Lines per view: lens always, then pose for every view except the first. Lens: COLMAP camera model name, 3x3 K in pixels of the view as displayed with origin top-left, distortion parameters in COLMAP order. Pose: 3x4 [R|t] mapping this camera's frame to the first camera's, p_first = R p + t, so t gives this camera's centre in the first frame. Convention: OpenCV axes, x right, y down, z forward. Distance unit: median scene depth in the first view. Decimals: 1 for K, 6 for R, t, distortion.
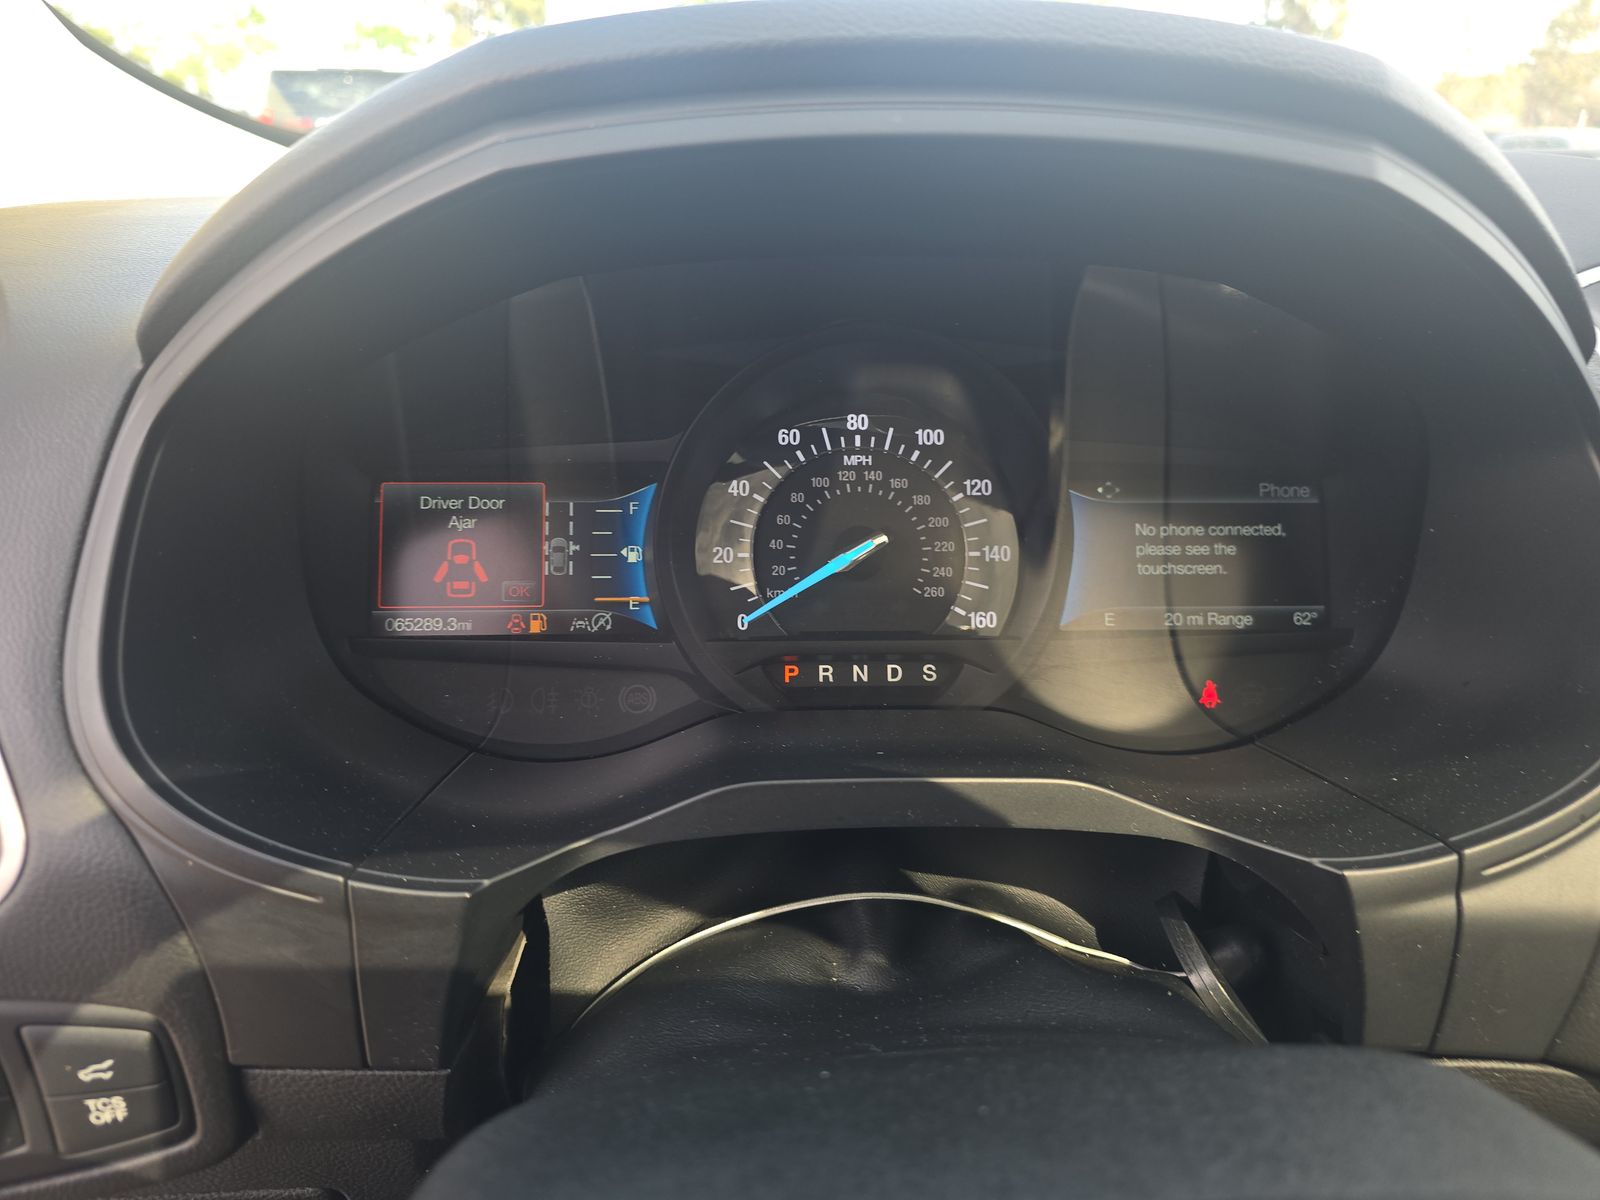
lens RADIAL K [[1080.3, 0, 777.6], [0, 1080.3, 594.1], [0, 0, 1]] dist [0.060120, -0.075455]
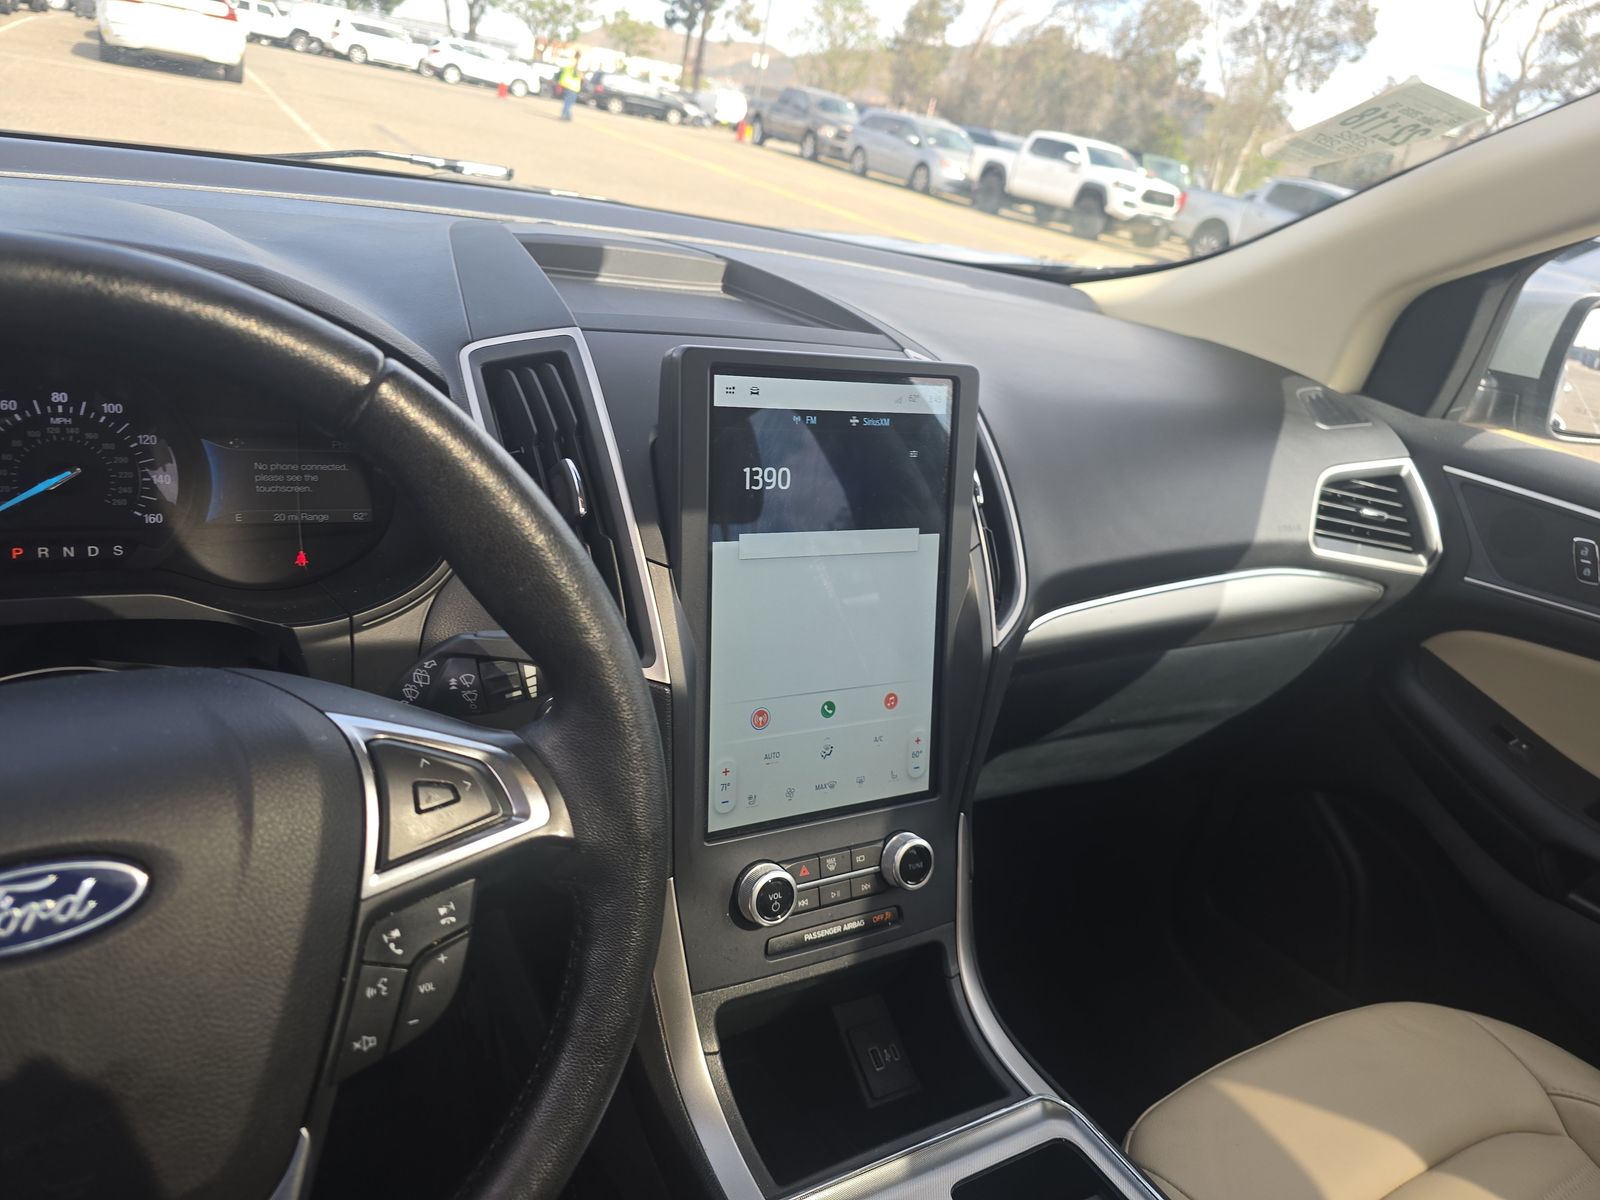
lens RADIAL K [[1080.3, 0, 777.6], [0, 1080.3, 594.1], [0, 0, 1]] dist [0.060120, -0.075455]
pose [[0.873264, -0.044324, 0.485228, 0.206492], [0.003179, 0.996351, 0.085294, -0.001176], [-0.487238, -0.072941, 0.870218, -0.973127]]
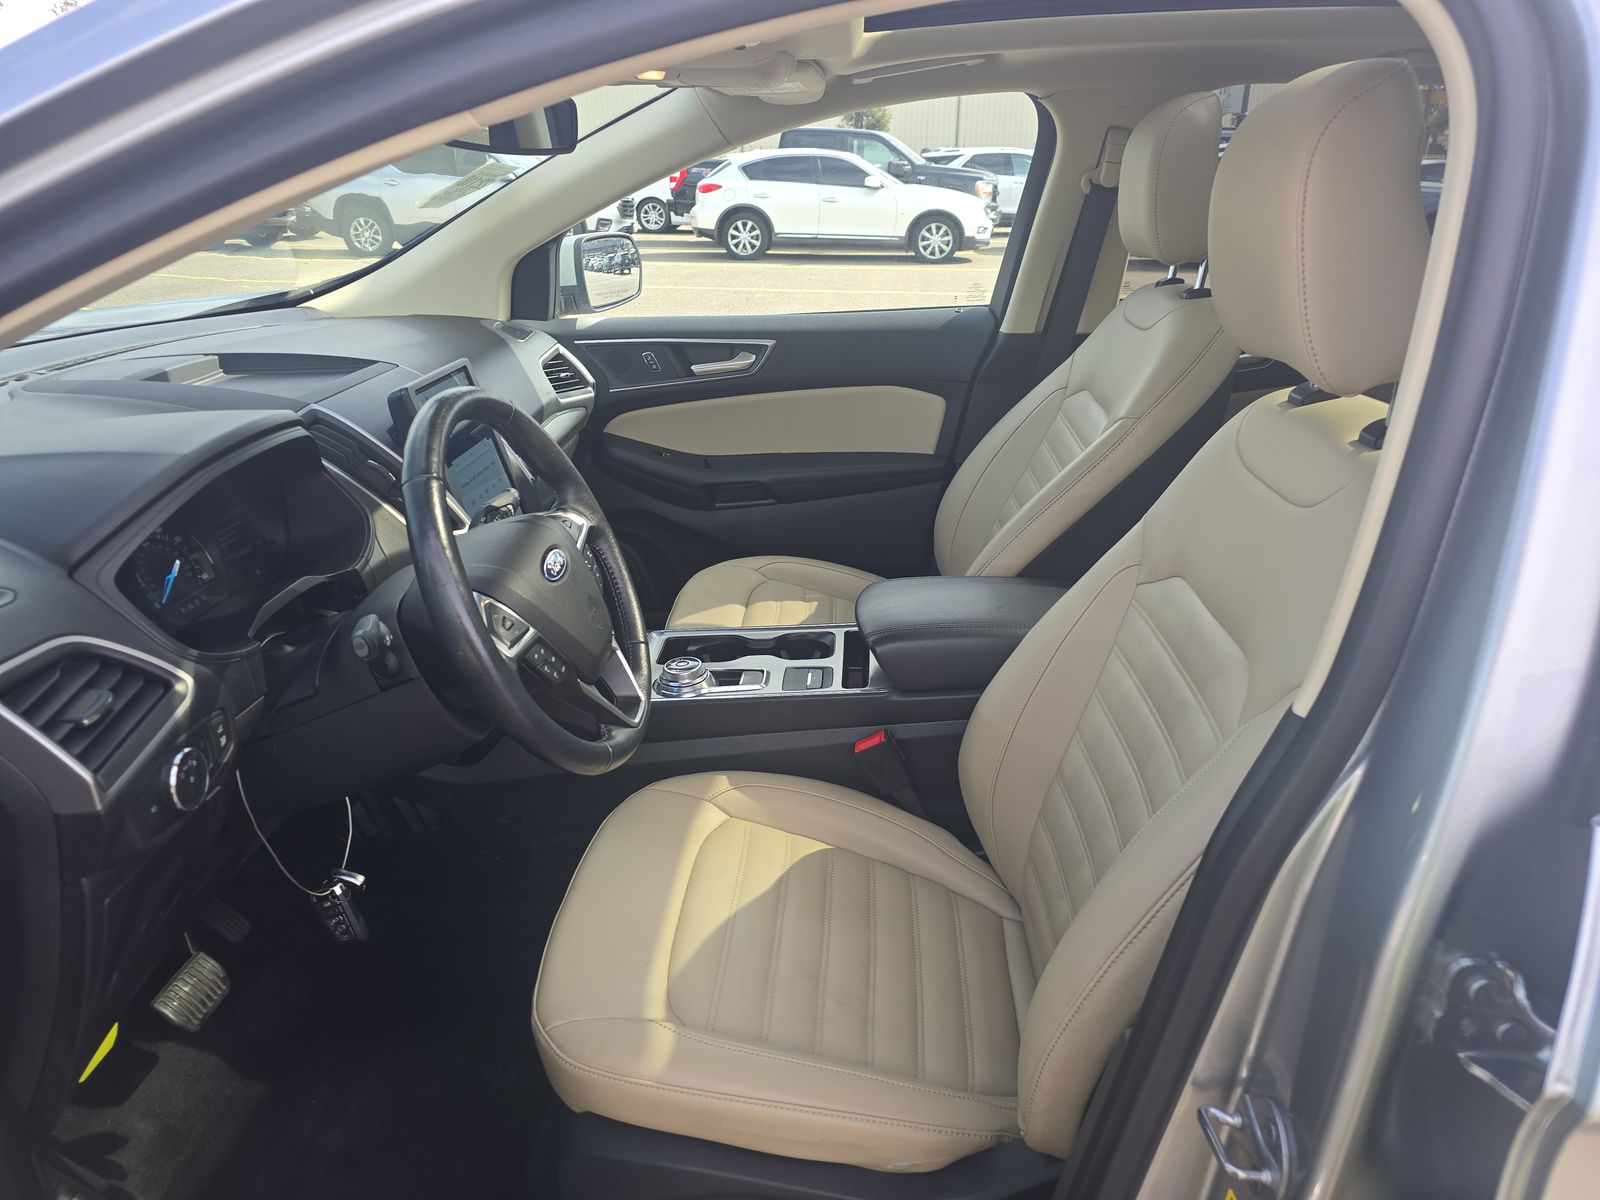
lens RADIAL K [[1096.4, 0, 800.0], [0, 1096.4, 600.0], [0, 0, 1]] dist [0.032412, -0.025516]
pose [[0.097462, -0.372381, 0.922948, -2.574325], [0.358517, 0.878239, 0.316484, -0.305246], [-0.928422, 0.300047, 0.219100, -1.231268]]
